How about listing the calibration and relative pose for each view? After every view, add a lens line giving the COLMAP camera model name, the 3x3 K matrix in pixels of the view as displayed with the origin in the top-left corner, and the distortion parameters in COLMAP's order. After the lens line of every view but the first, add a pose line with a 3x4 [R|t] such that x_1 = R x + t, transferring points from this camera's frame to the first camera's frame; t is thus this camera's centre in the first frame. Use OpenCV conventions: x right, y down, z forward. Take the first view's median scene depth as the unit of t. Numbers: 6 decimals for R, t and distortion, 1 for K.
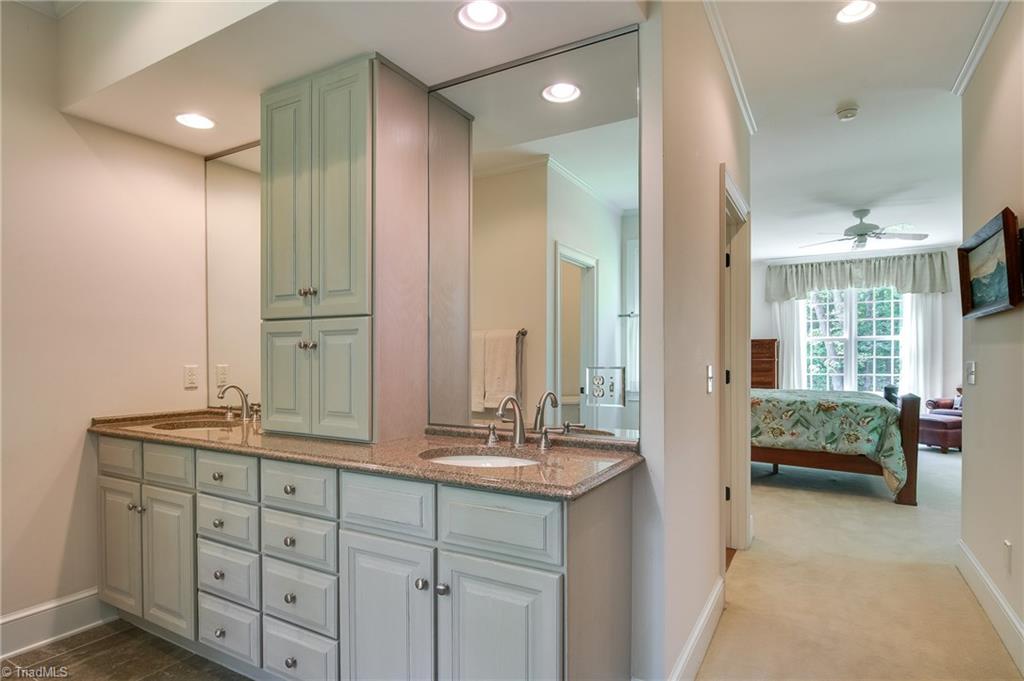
lens RADIAL K [[550.7, 0, 509.2], [0, 550.7, 349.9], [0, 0, 1]] dist [-0.006034, -0.002032]
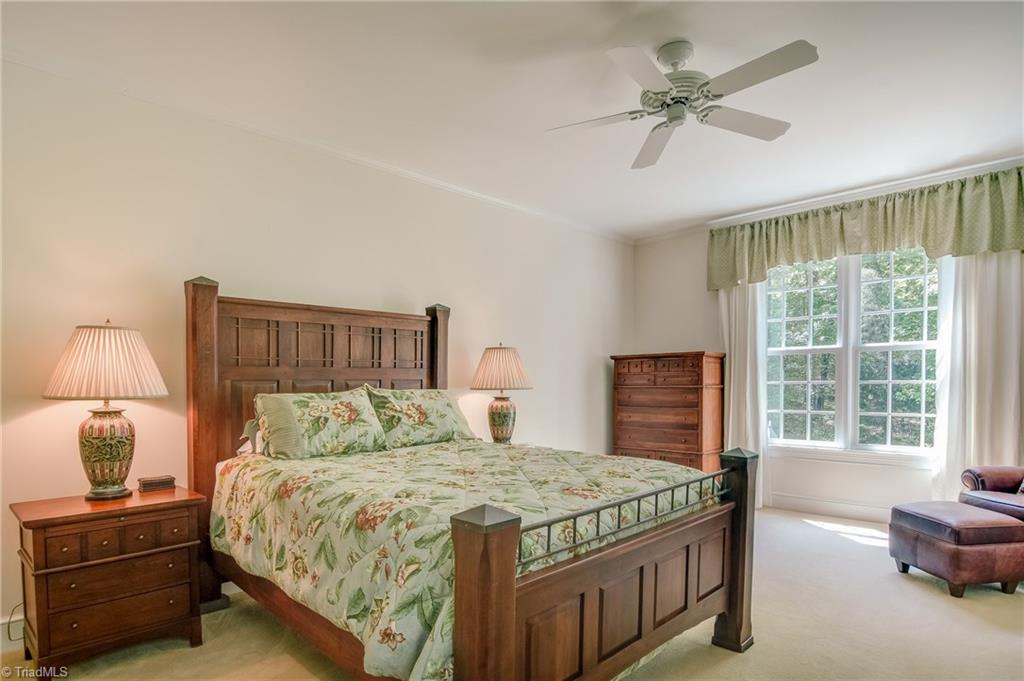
lens RADIAL K [[550.7, 0, 533.4], [0, 550.7, 384.2], [0, 0, 1]] dist [-0.006034, -0.002032]
pose [[0.970116, -0.002758, -0.242626, 0.462481], [0.006589, 0.999866, 0.014981, 0.005282], [0.242552, -0.016132, 0.970004, 0.395778]]
